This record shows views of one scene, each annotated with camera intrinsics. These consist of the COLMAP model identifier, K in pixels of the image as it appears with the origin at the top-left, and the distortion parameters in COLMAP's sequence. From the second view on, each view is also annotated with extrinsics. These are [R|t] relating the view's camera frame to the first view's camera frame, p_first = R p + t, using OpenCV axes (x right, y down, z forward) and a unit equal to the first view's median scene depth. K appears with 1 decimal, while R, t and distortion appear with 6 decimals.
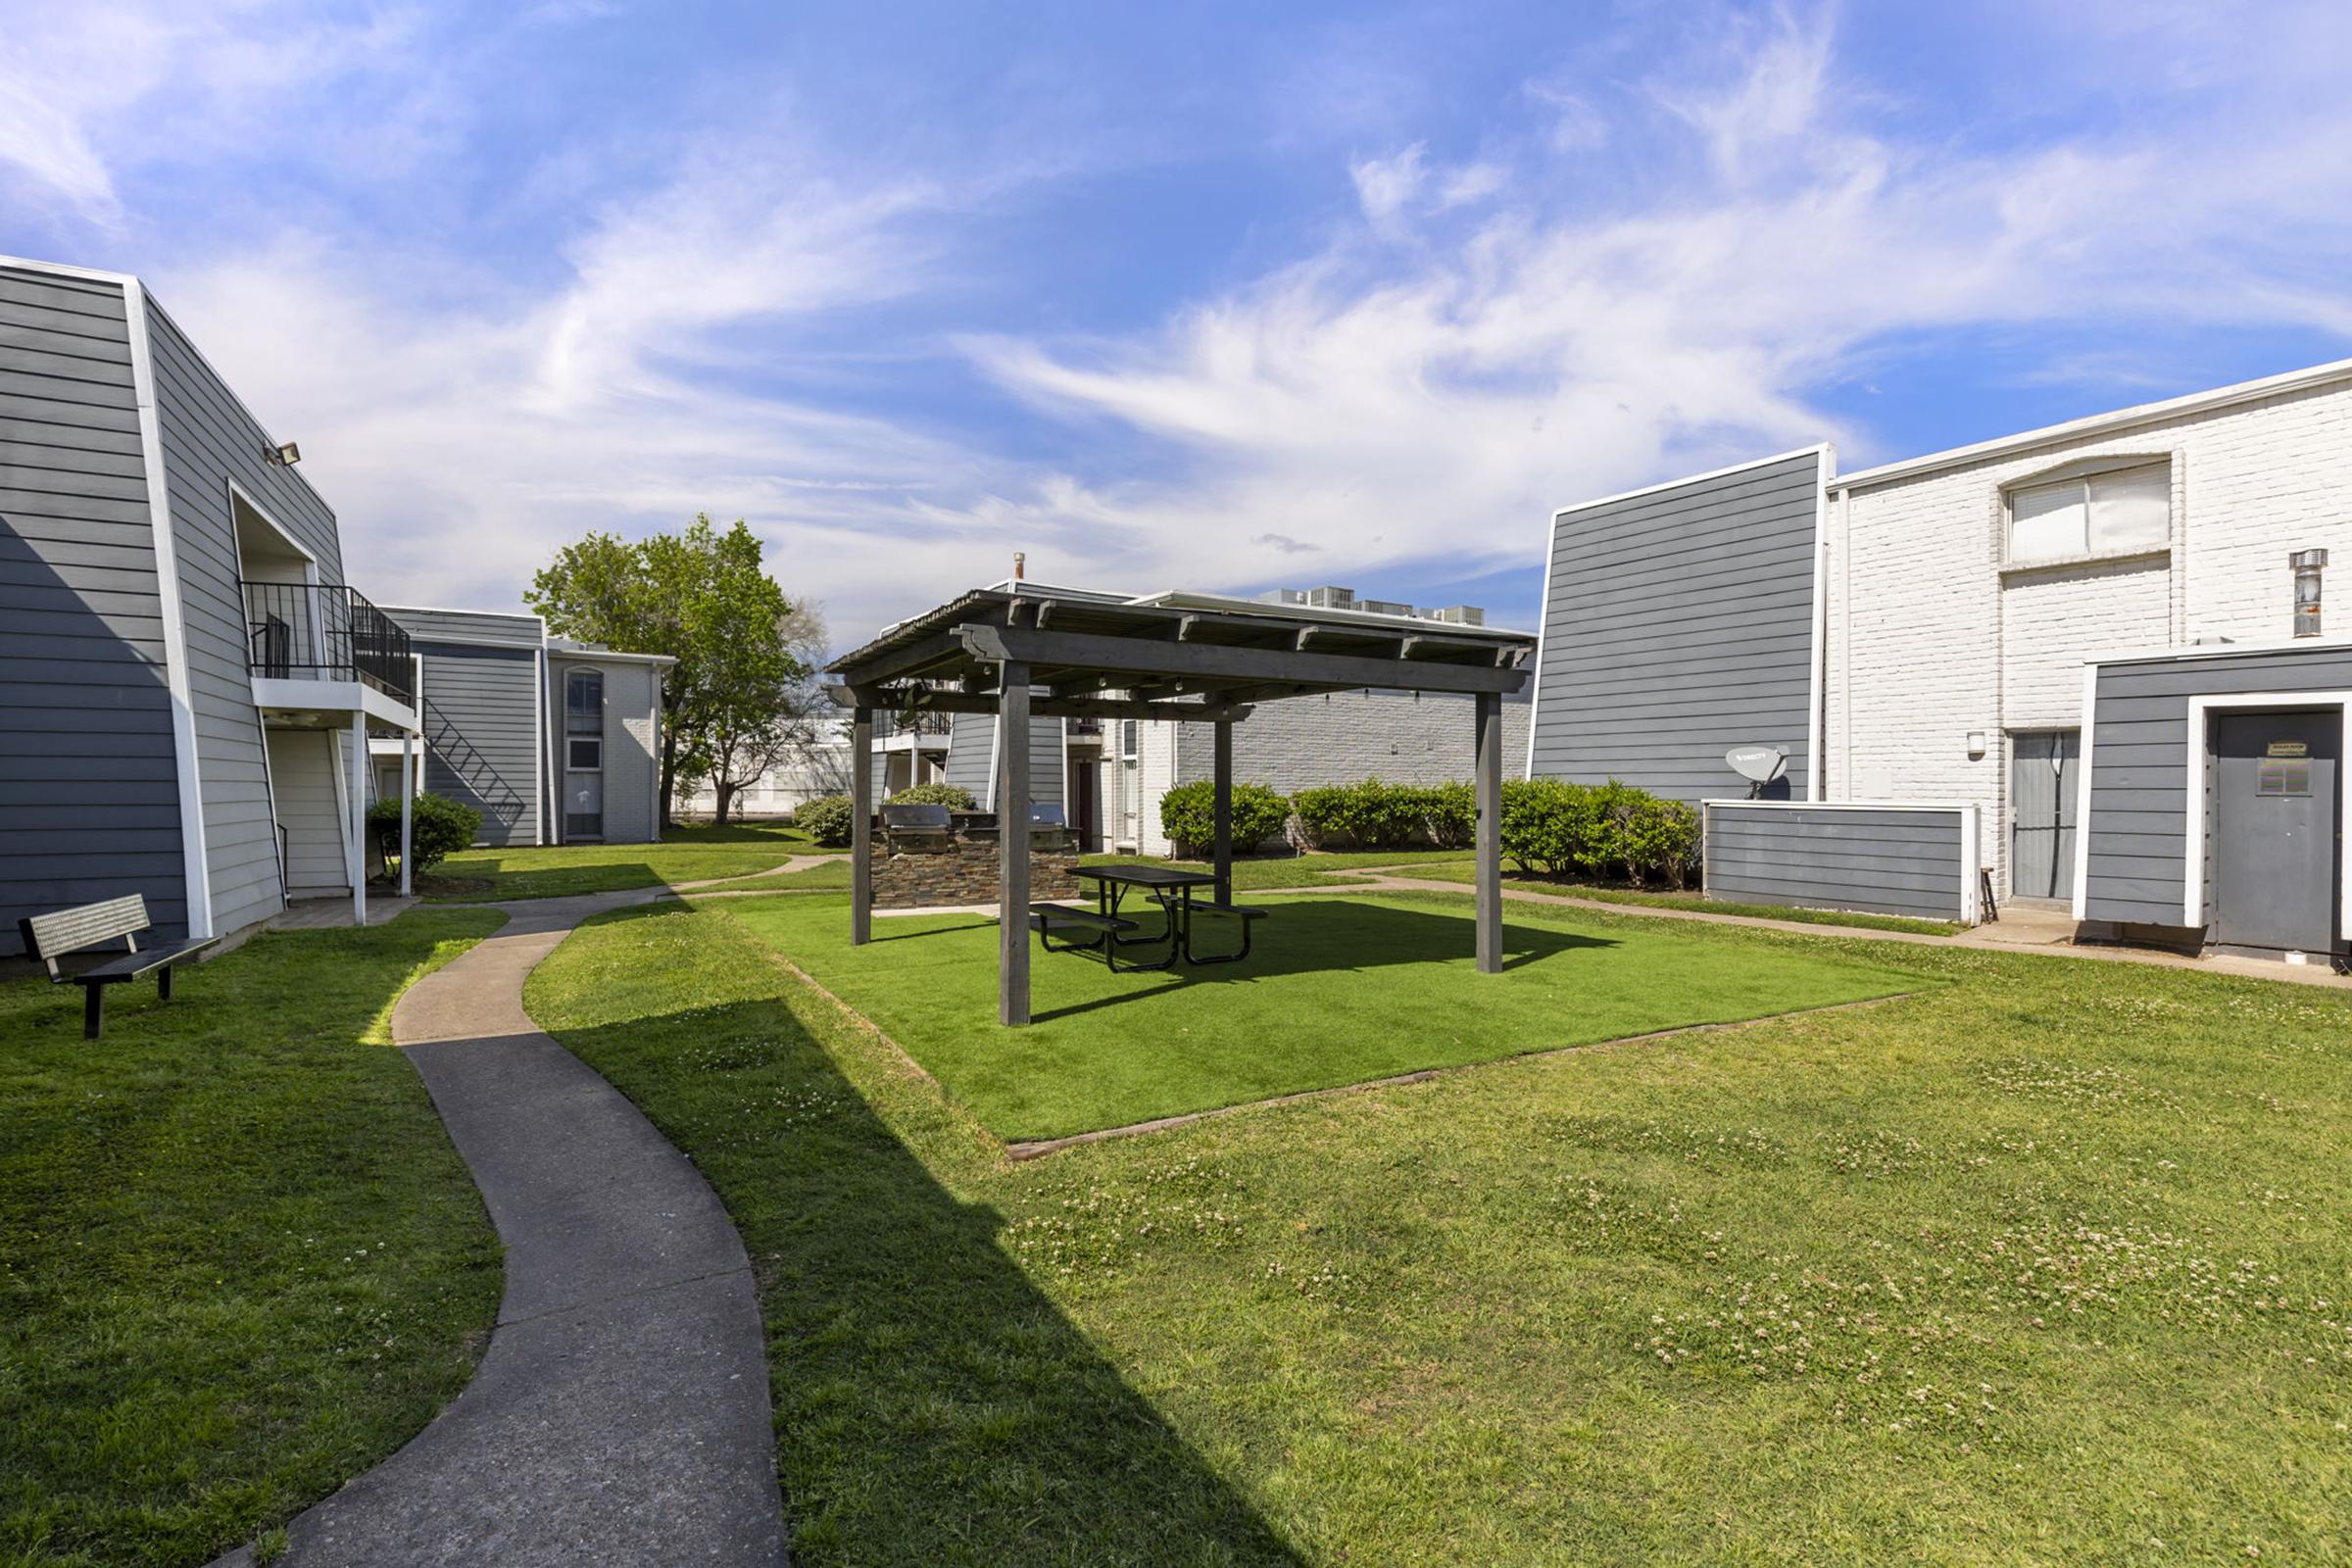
lens RADIAL K [[1065.5, 0, 1172.0], [0, 1065.5, 768.8], [0, 0, 1]] dist [0.002424, 0.000581]
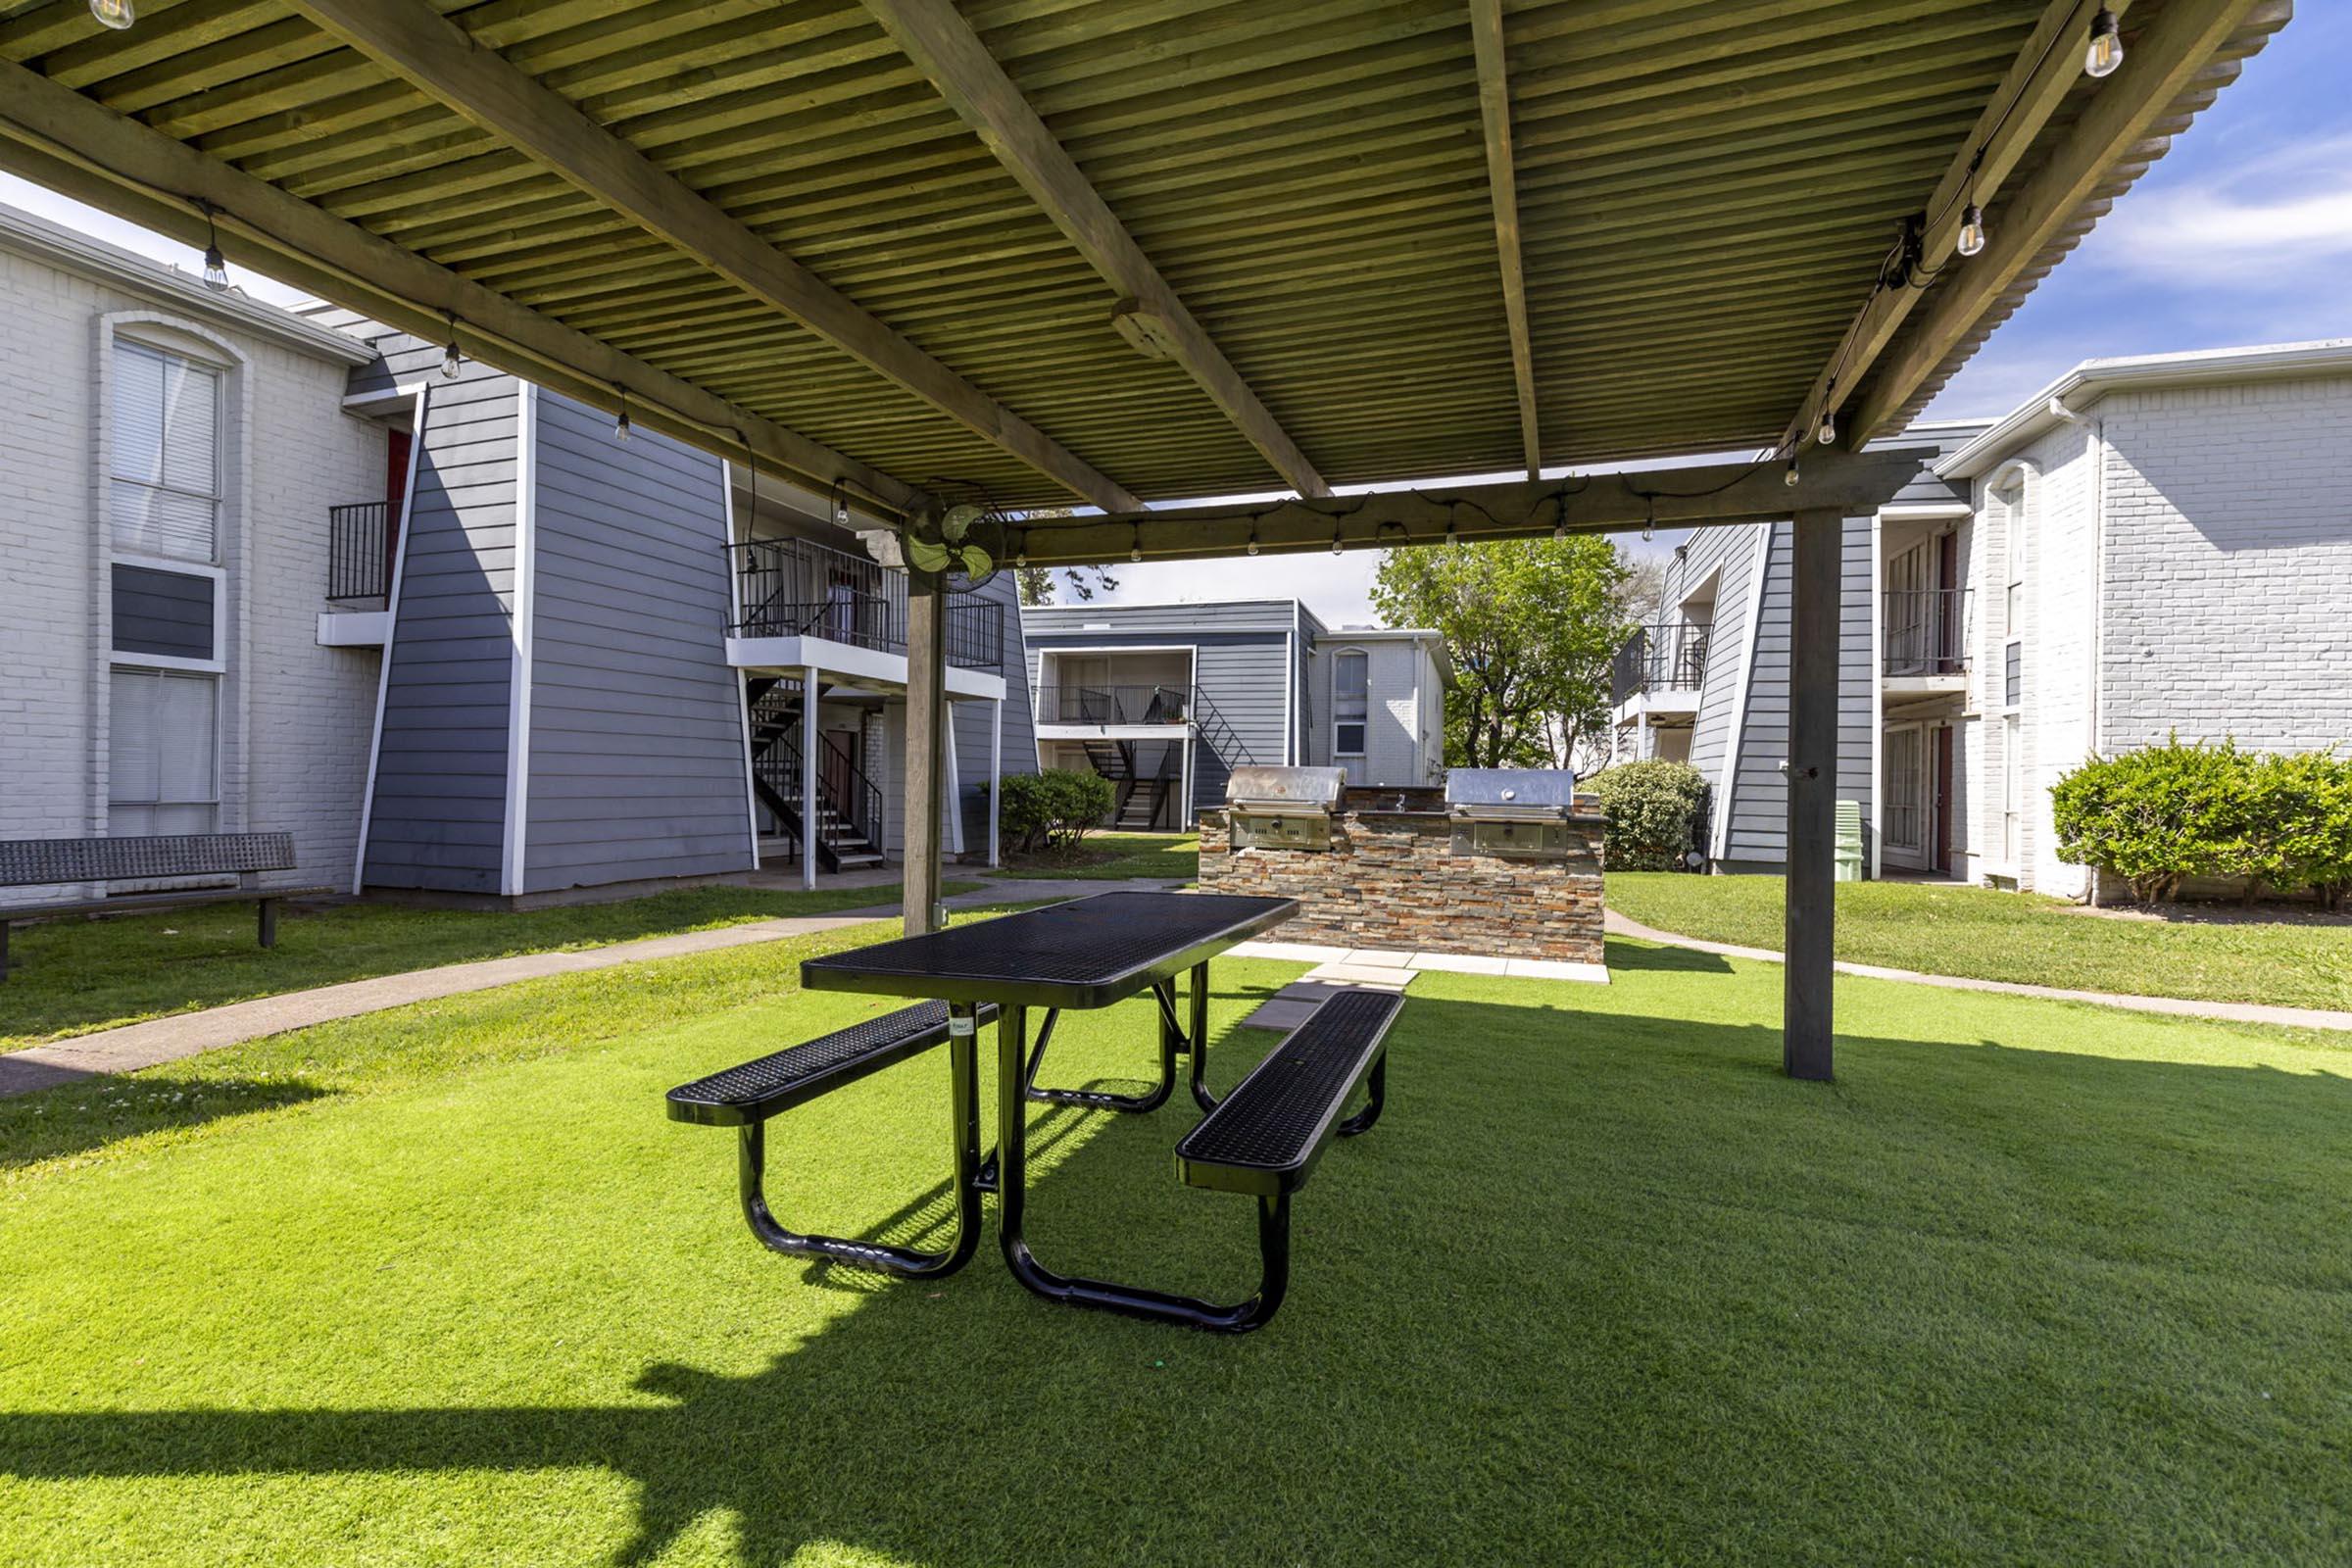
lens RADIAL K [[1065.5, 0, 1172.0], [0, 1065.5, 768.8], [0, 0, 1]] dist [0.002424, 0.000581]
pose [[0.652864, -0.002287, -0.757472, 0.099393], [-0.000085, 0.999995, -0.003093, 0.022868], [0.757475, 0.002084, 0.652861, 0.351177]]
